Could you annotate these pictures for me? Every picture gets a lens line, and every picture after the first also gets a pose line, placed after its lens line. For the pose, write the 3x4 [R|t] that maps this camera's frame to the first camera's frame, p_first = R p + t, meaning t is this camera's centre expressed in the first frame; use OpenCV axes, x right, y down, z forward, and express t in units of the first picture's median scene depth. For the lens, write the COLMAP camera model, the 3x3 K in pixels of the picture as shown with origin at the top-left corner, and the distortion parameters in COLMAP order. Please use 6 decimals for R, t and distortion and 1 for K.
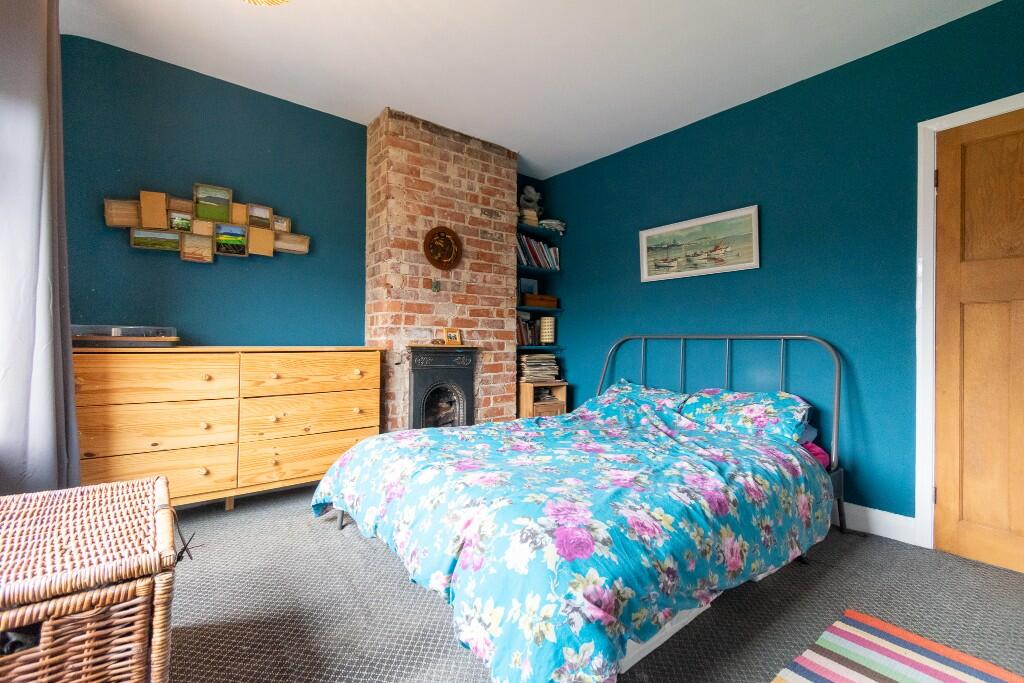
lens RADIAL K [[452.4, 0, 514.9], [0, 452.4, 340.4], [0, 0, 1]] dist [0.004147, 0.000416]
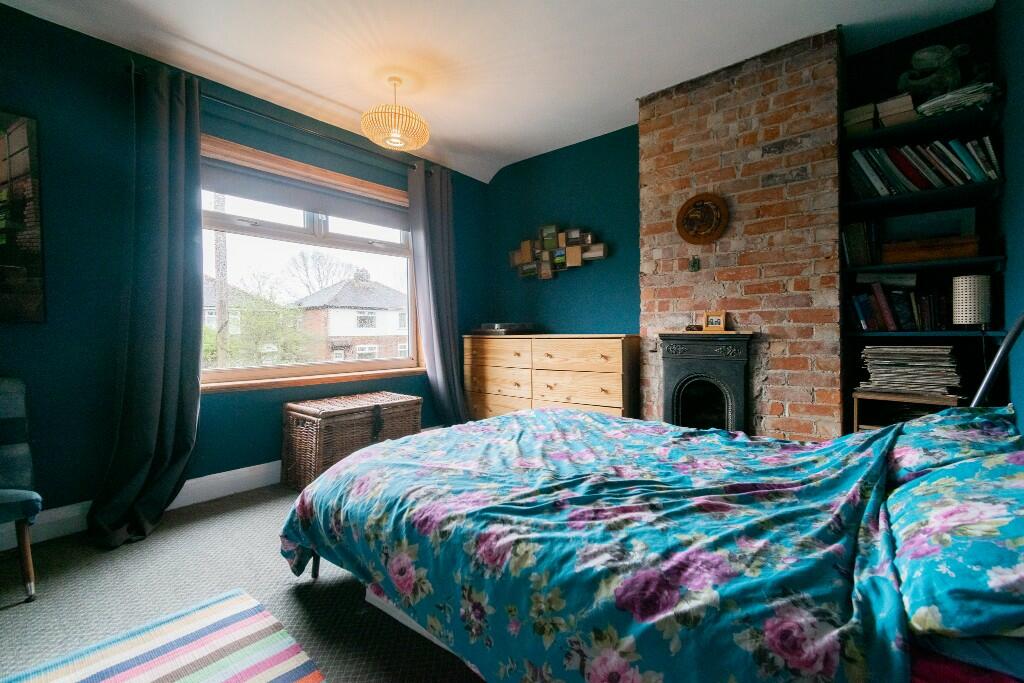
lens RADIAL K [[452.4, 0, 515.5], [0, 452.4, 341.5], [0, 0, 1]] dist [0.004147, 0.000416]
pose [[0.200975, 0.008805, -0.979557, 0.602572], [0.015062, 0.999814, 0.012077, 0.012973], [0.979481, -0.017181, 0.200805, 0.467719]]
